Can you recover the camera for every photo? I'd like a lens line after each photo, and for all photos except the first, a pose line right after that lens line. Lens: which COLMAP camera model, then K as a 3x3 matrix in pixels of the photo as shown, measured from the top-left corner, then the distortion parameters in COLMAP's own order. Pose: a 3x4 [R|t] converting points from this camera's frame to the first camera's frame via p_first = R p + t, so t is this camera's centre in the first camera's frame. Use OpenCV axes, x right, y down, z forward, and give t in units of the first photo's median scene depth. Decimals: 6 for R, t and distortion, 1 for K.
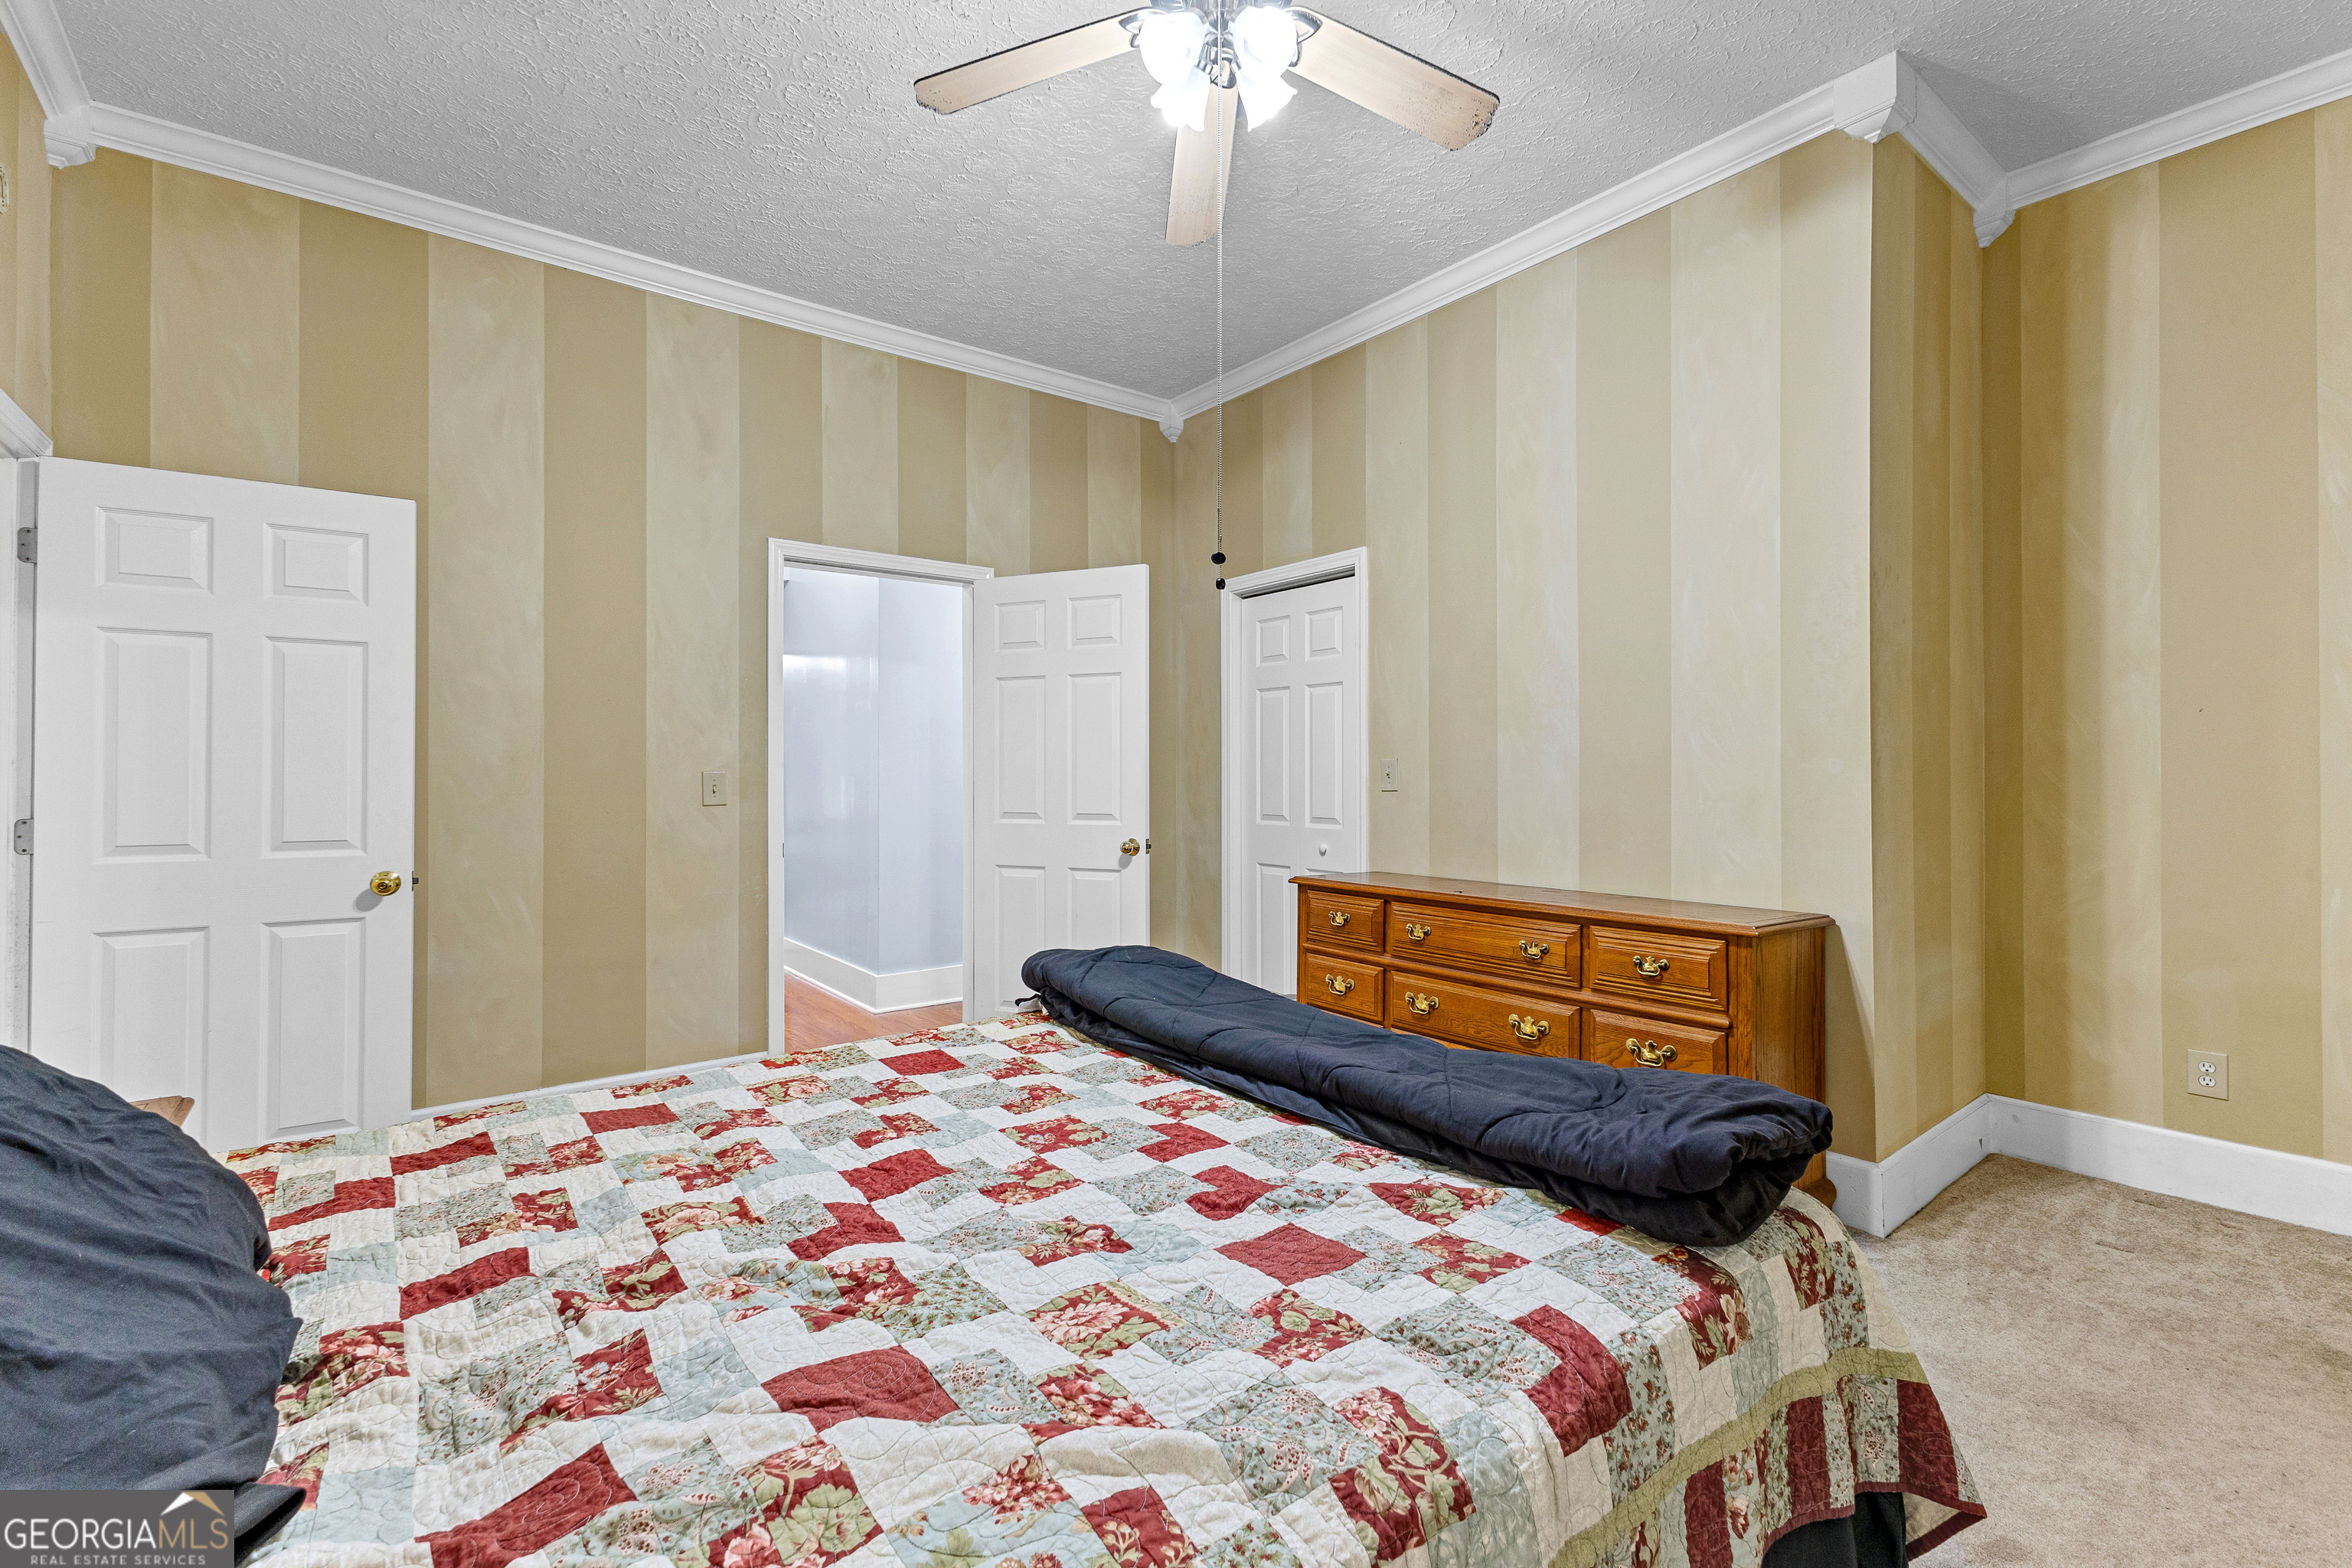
lens RADIAL K [[1032.0, 0, 1190.4], [0, 1032.0, 771.9], [0, 0, 1]] dist [0.001245, 0.000075]
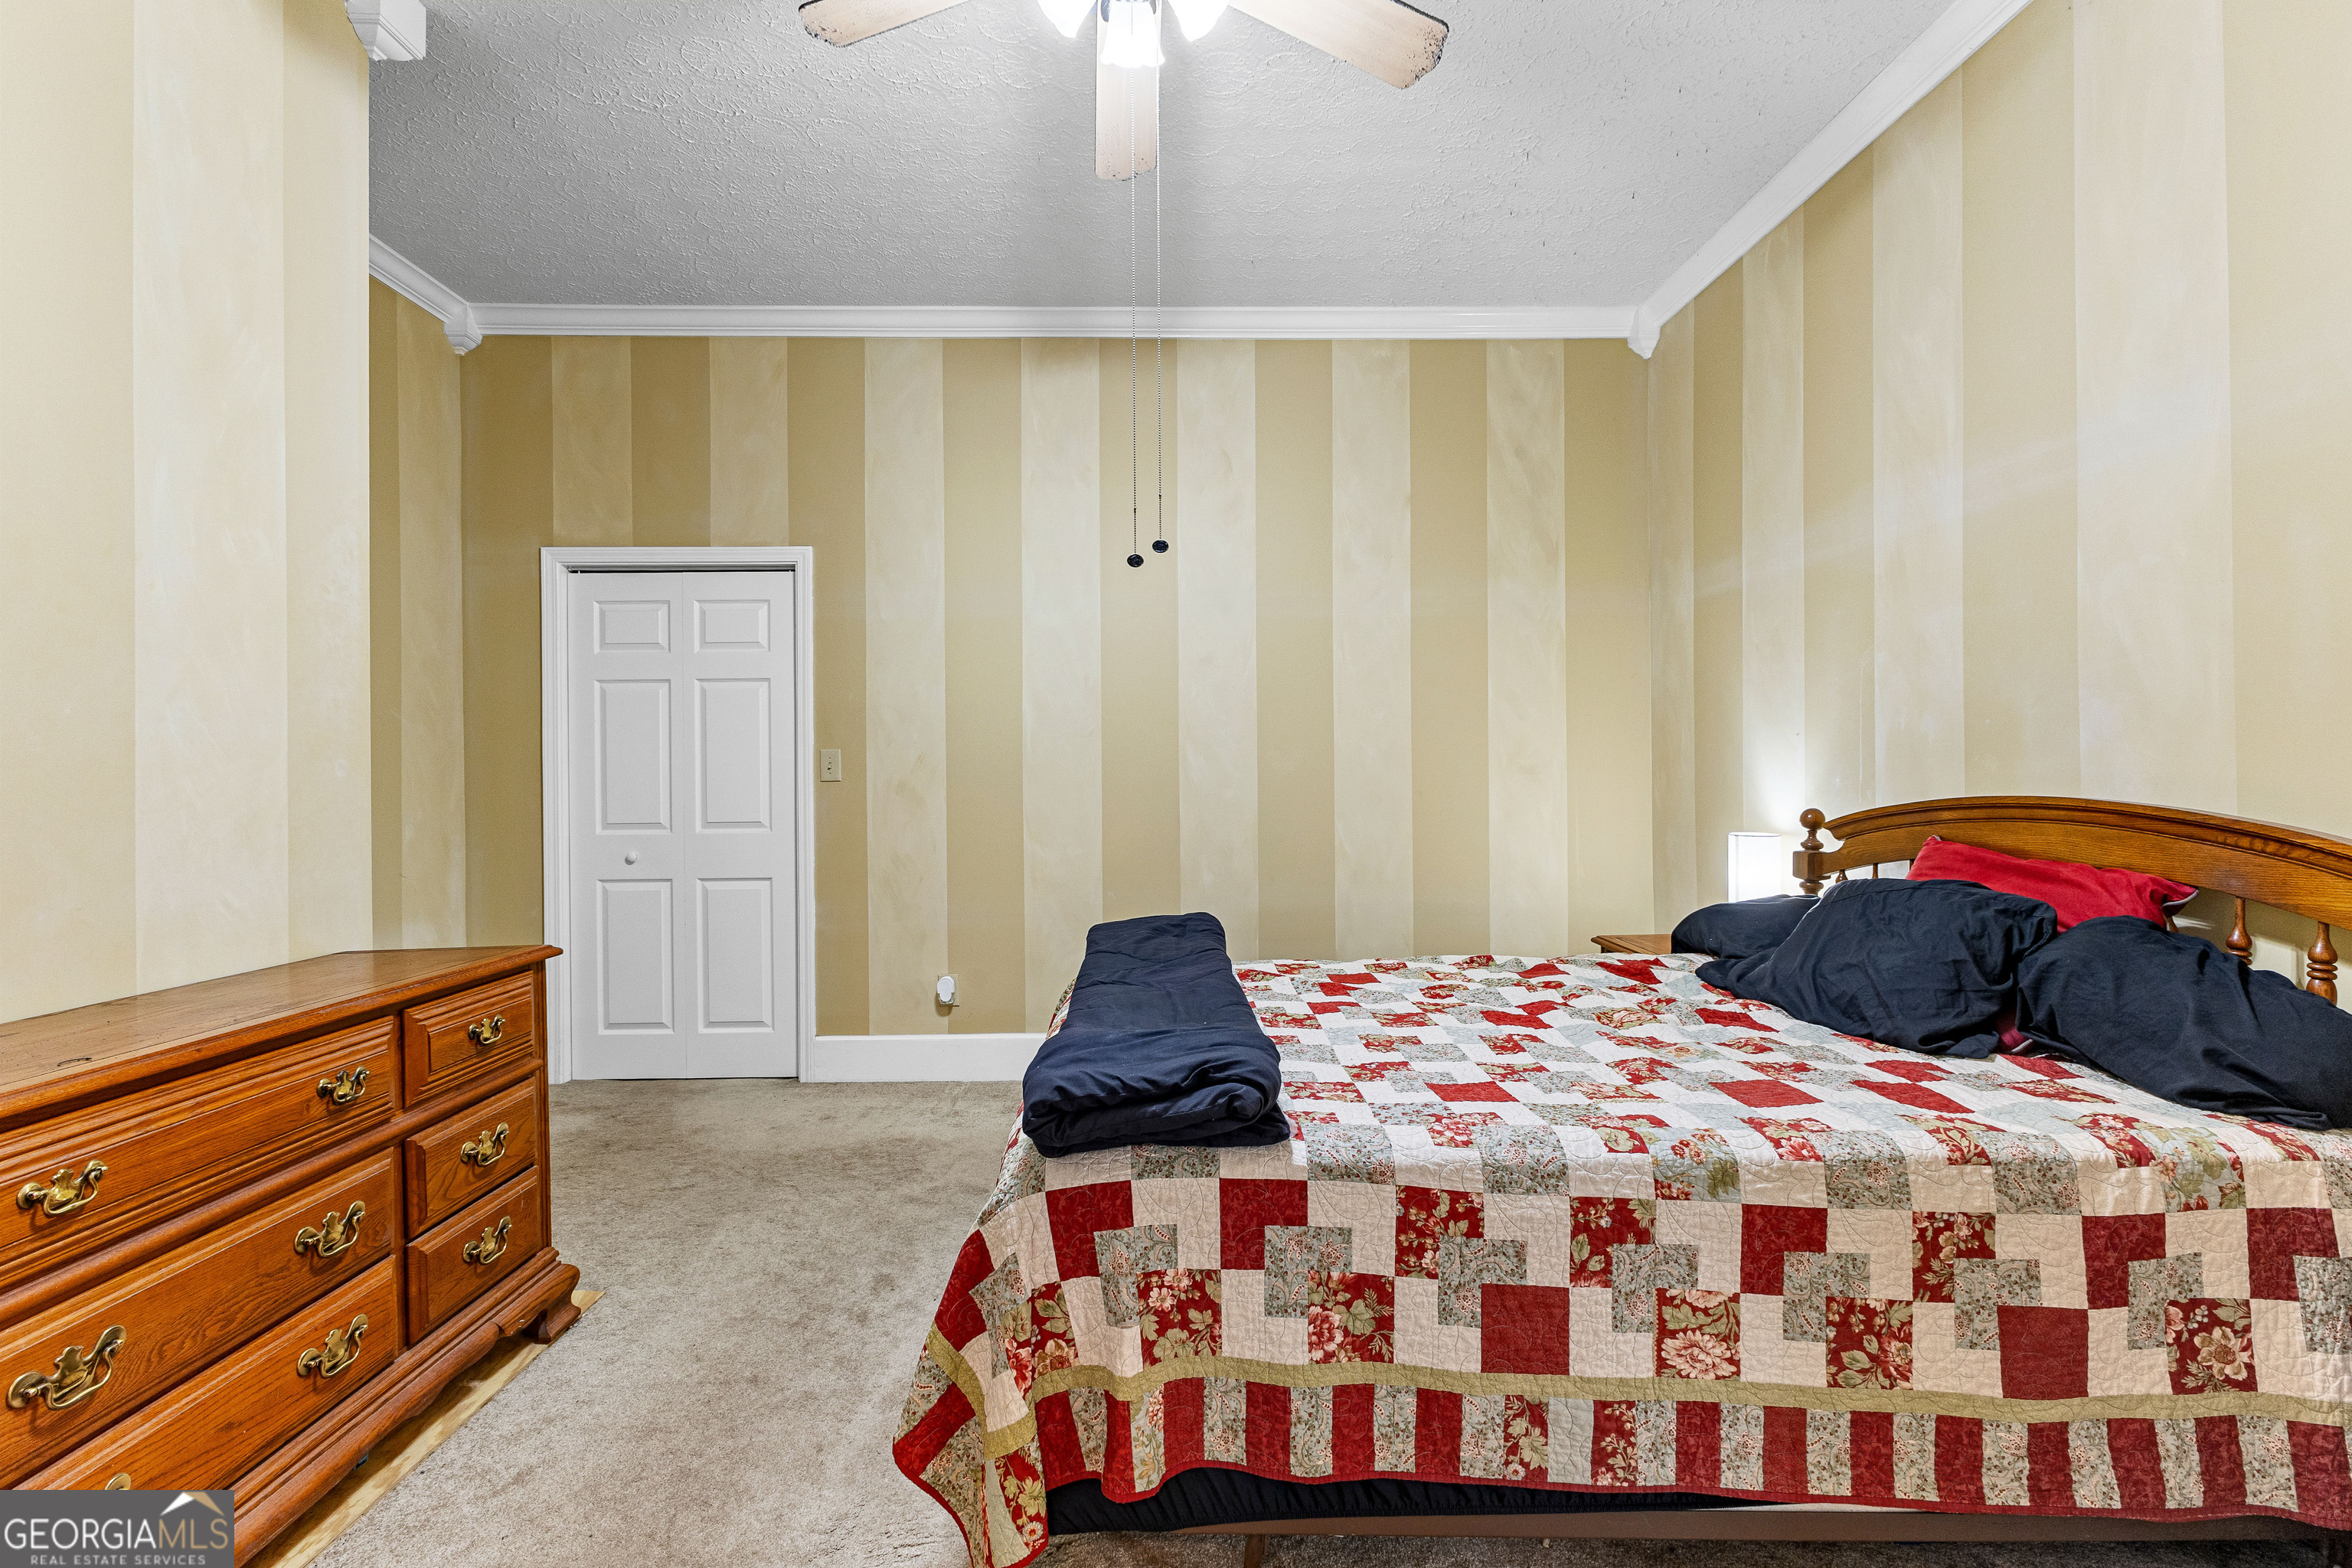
lens RADIAL K [[1032.0, 0, 1185.2], [0, 1032.0, 781.8], [0, 0, 1]] dist [0.001245, 0.000075]
pose [[-0.799093, 0.007030, 0.601166, -0.597540], [0.010995, 0.999935, 0.002922, 0.012443], [-0.601106, 0.008945, -0.799119, 1.847340]]
